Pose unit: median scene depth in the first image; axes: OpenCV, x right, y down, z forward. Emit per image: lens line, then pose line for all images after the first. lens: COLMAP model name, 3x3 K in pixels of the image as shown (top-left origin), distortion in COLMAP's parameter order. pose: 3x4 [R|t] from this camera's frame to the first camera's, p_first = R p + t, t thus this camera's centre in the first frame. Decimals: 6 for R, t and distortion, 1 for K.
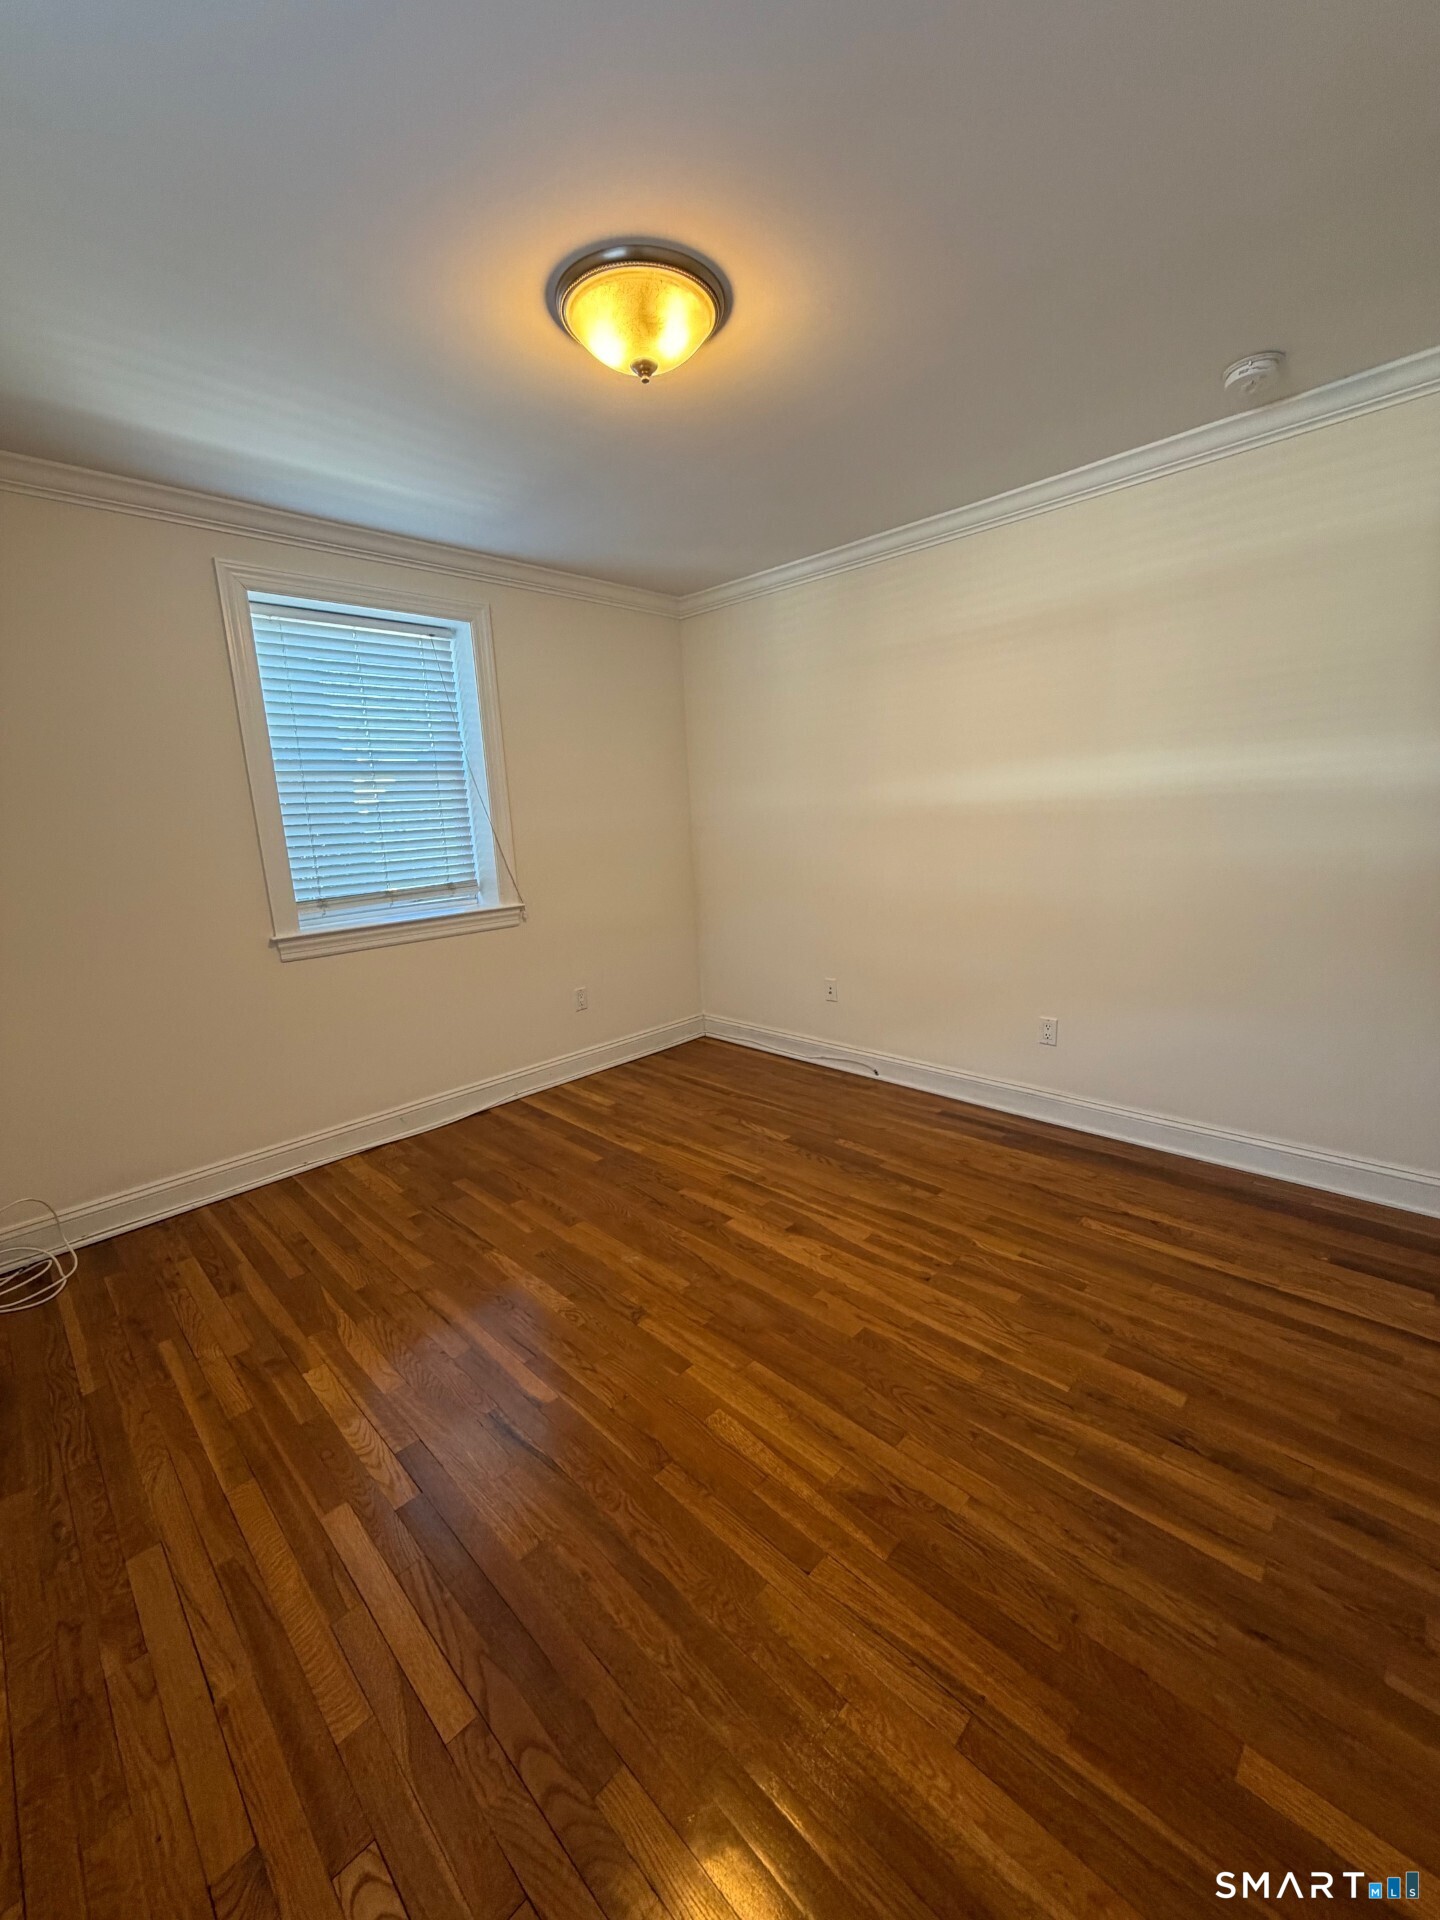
lens RADIAL K [[773.5, 0, 720.5], [0, 773.5, 957.8], [0, 0, 1]] dist [0.002794, 0.000561]
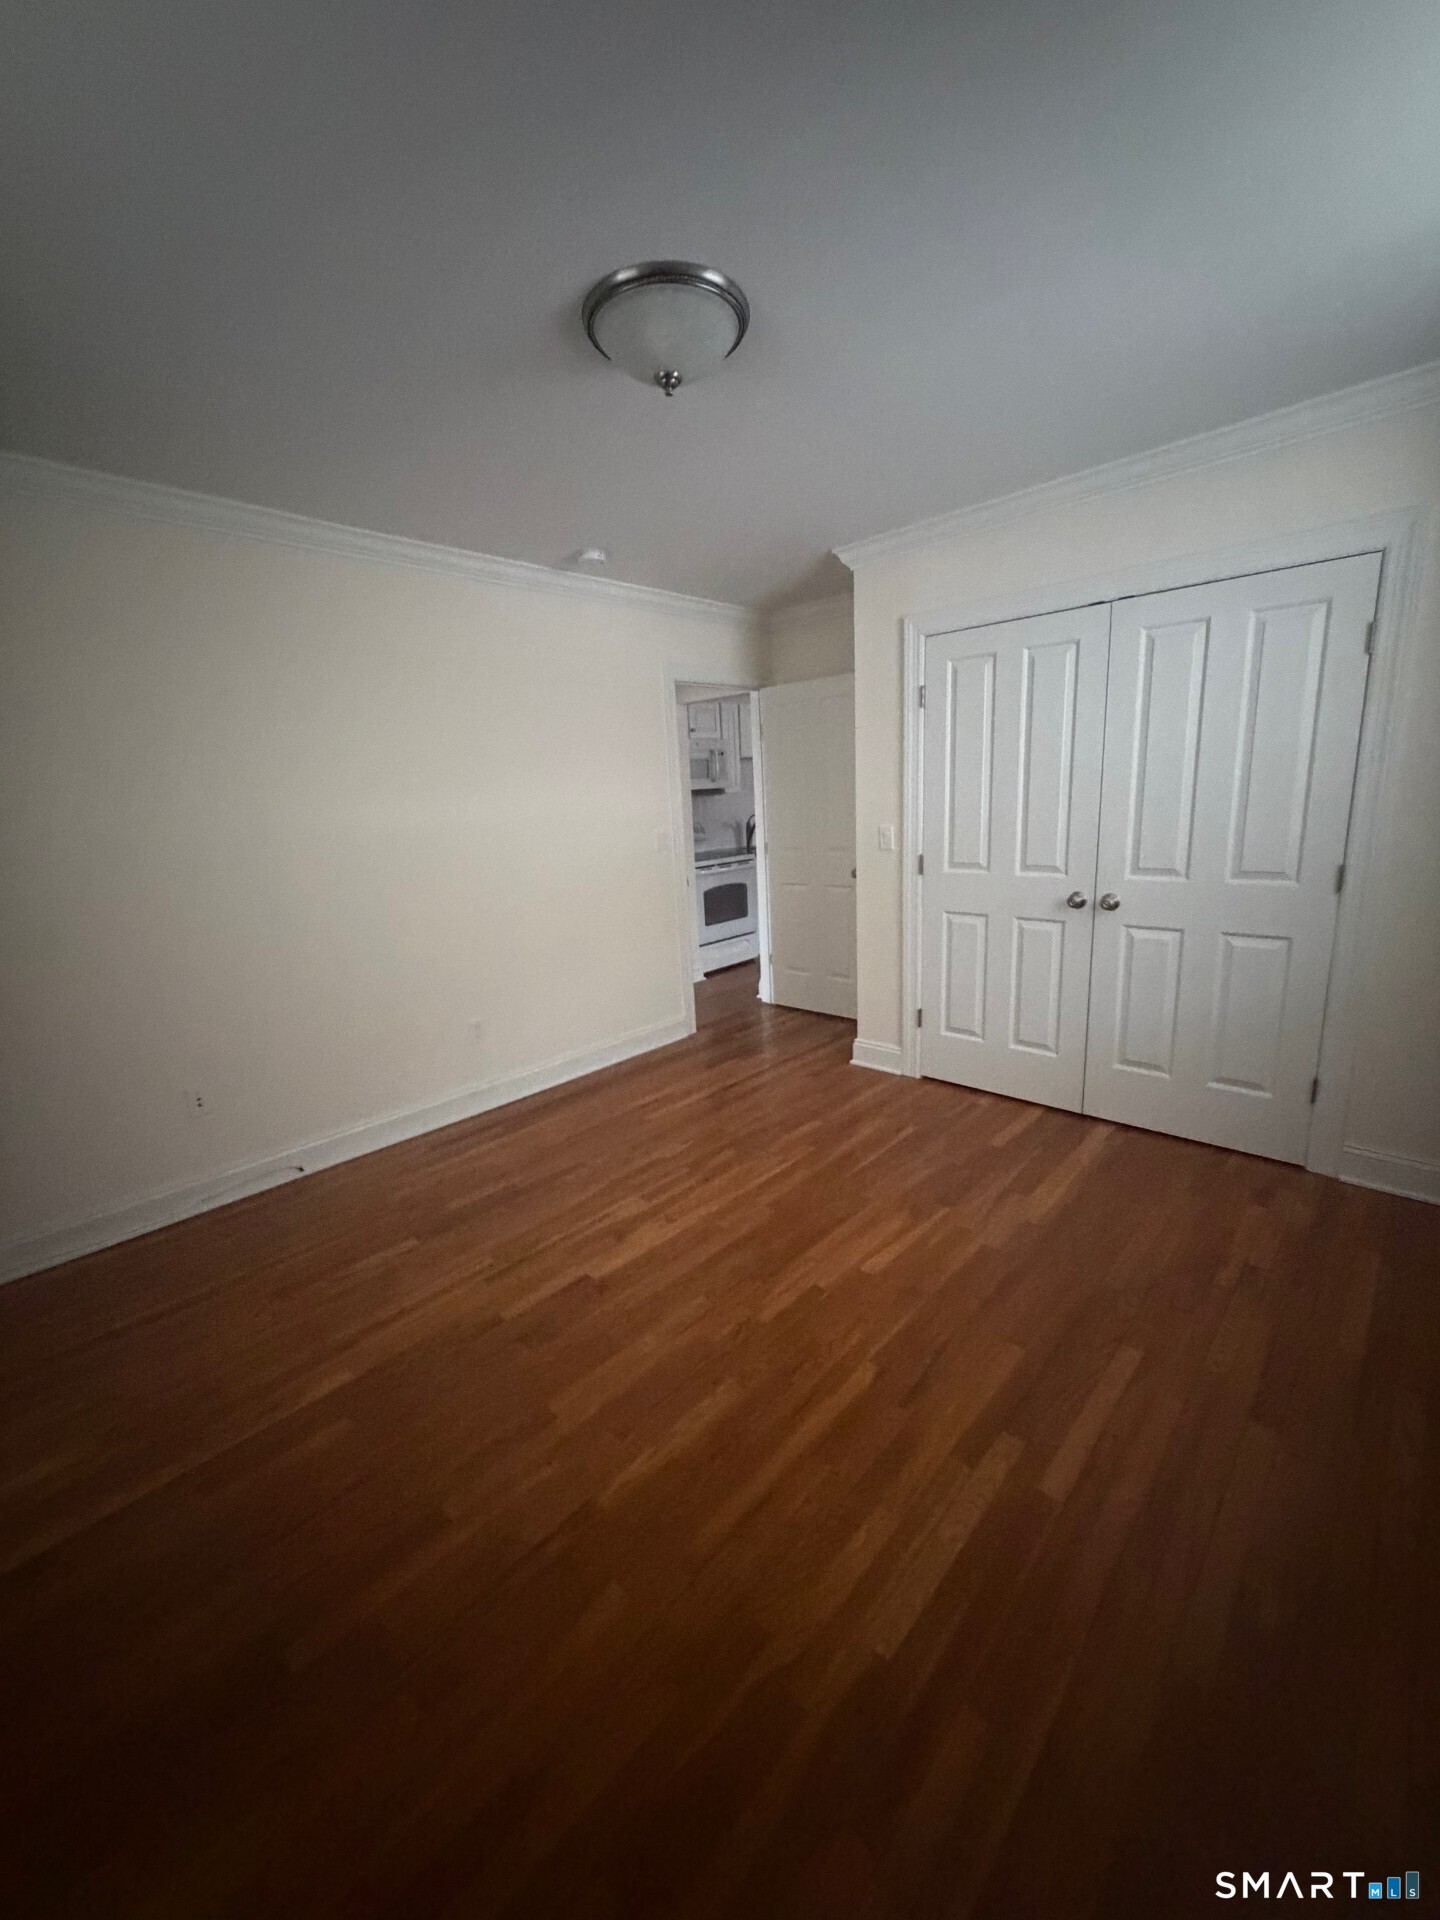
lens RADIAL K [[773.5, 0, 719.1], [0, 773.5, 971.7], [0, 0, 1]] dist [0.002794, 0.000561]
pose [[-0.035855, -0.176740, 0.983604, -0.923135], [0.236556, 0.954765, 0.180181, -0.144184], [-0.970956, 0.239138, 0.007576, 0.854209]]
